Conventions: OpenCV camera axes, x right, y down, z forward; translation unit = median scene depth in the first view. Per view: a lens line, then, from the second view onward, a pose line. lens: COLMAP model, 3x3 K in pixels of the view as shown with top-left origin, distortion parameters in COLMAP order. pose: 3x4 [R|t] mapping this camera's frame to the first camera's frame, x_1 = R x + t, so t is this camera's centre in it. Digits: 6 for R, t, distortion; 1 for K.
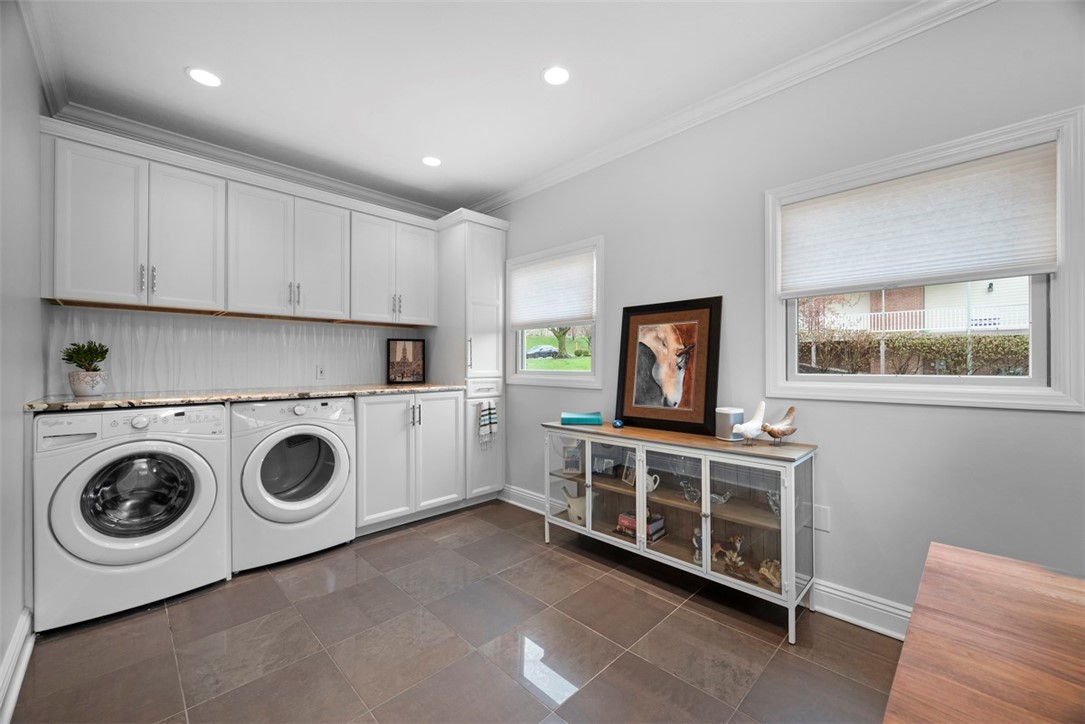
lens RADIAL K [[425.3, 0, 542.4], [0, 425.3, 365.3], [0, 0, 1]] dist [-0.002020, -0.000271]
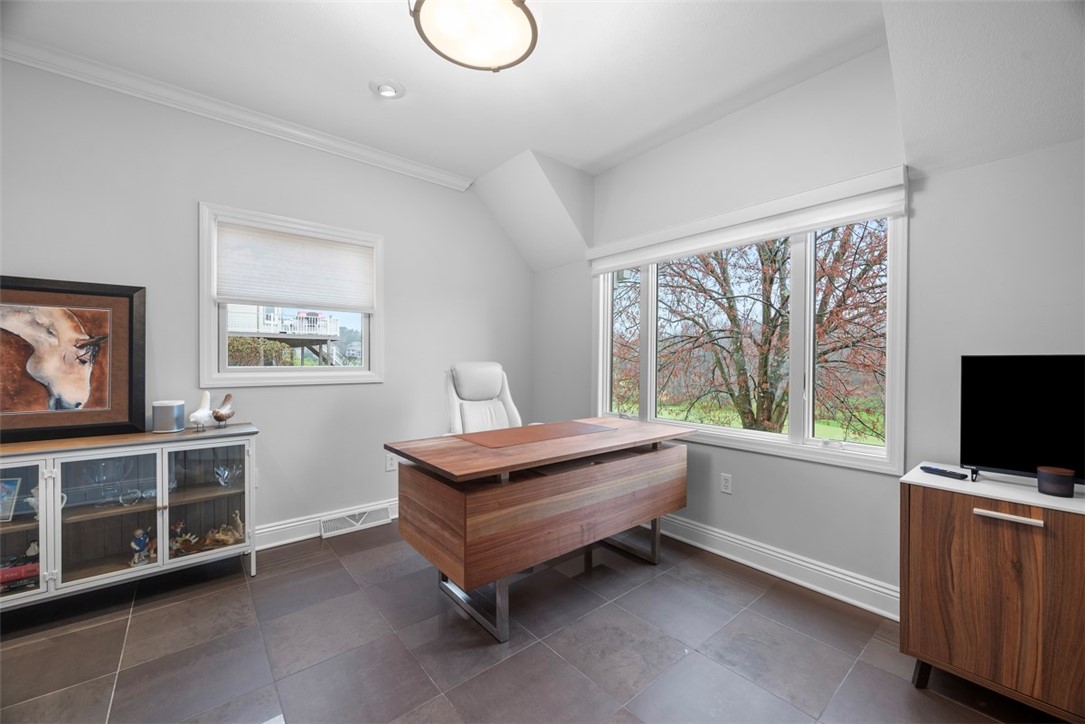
lens RADIAL K [[425.3, 0, 543.0], [0, 425.3, 362.3], [0, 0, 1]] dist [-0.002020, -0.000271]
pose [[0.084254, -0.004875, 0.996432, -0.460169], [-0.006302, 0.999965, 0.005425, -0.003355], [-0.996424, -0.006737, 0.084221, 0.014475]]
